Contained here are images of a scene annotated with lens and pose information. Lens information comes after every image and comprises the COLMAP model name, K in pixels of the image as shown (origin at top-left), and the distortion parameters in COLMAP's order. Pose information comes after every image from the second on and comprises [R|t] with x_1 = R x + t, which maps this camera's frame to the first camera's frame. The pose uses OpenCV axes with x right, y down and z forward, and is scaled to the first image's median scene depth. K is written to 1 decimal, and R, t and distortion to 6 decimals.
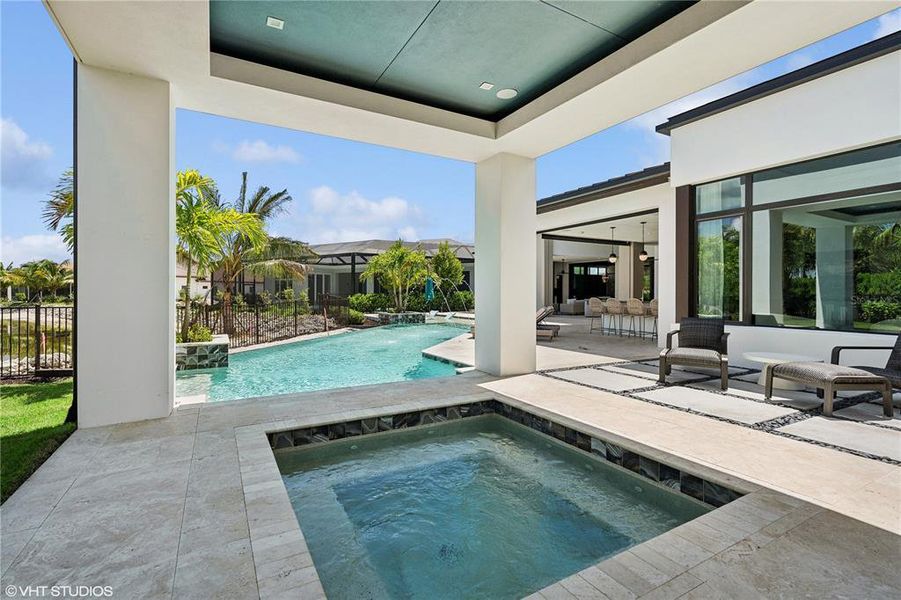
lens RADIAL K [[414.9, 0, 447.9], [0, 414.9, 299.2], [0, 0, 1]] dist [-0.002624, 0.000208]
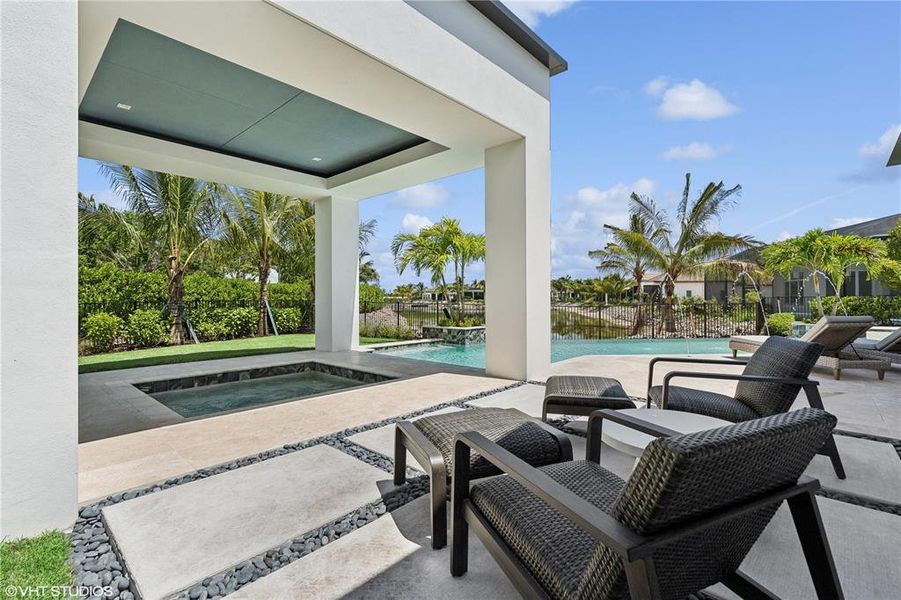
lens RADIAL K [[414.9, 0, 447.9], [0, 414.9, 299.2], [0, 0, 1]] dist [-0.002624, 0.000208]
pose [[0.308441, -0.000164, -0.951244, 0.313164], [-0.012146, 0.999918, -0.004111, 0.002525], [0.951166, 0.012821, 0.308413, 0.180078]]
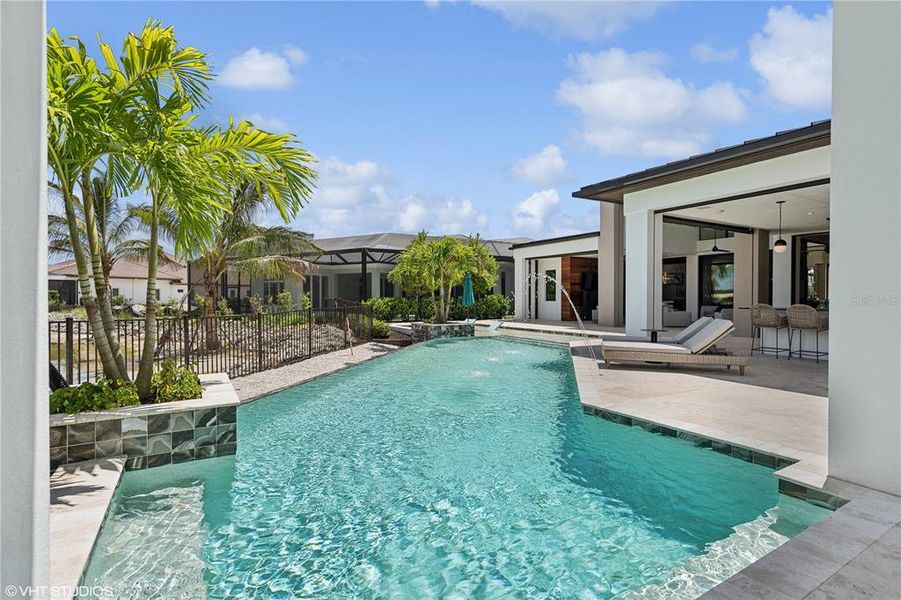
lens RADIAL K [[425.8, 0, 444.2], [0, 425.8, 304.0], [0, 0, 1]] dist [-0.002577, -0.000009]
pose [[0.999666, -0.001549, 0.025802, -0.111668], [0.001504, 0.999997, 0.001789, -0.003248], [-0.025804, -0.001750, 0.999665, 0.185784]]
